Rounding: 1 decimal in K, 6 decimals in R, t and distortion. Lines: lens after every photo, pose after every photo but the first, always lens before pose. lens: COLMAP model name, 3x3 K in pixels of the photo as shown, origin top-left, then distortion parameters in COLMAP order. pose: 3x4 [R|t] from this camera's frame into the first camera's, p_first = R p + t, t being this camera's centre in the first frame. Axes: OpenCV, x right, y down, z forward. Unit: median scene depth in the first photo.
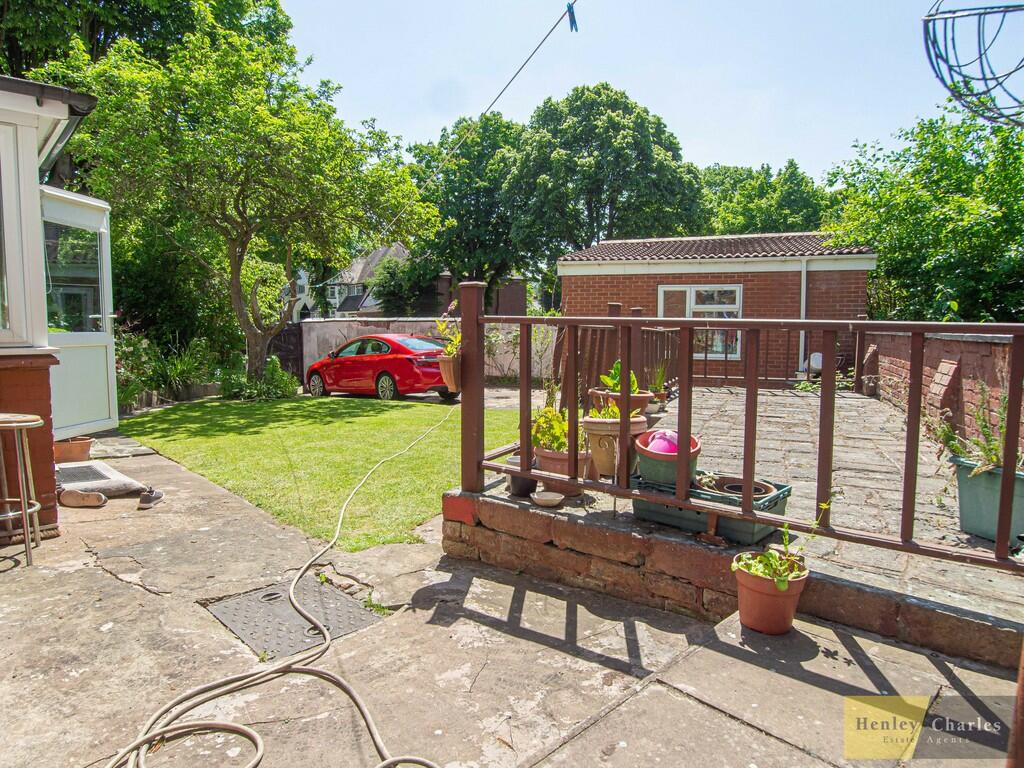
lens RADIAL K [[693.3, 0, 512.0], [0, 693.3, 384.0], [0, 0, 1]] dist [-0.037624, -0.000633]
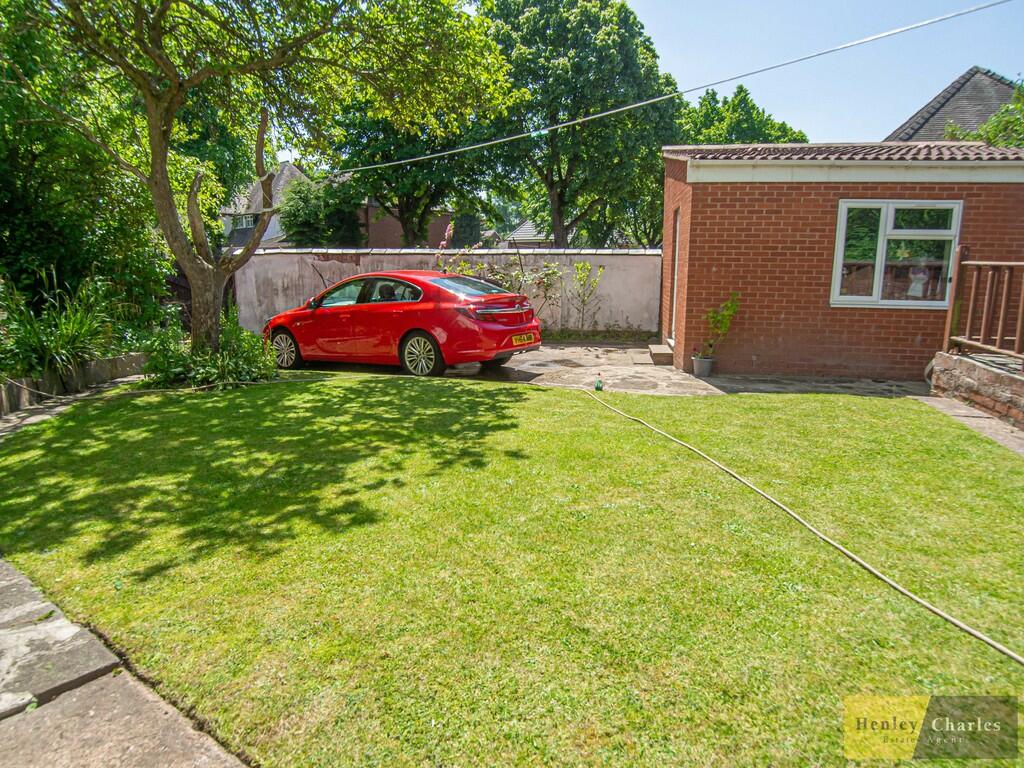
lens RADIAL K [[669.1, 0, 512.0], [0, 669.1, 384.0], [0, 0, 1]] dist [-0.020332, -0.001549]
pose [[0.980551, -0.029995, 0.193957, -0.212704], [0.012301, 0.995702, 0.091797, -0.023399], [-0.195877, -0.087626, 0.976706, 0.366097]]
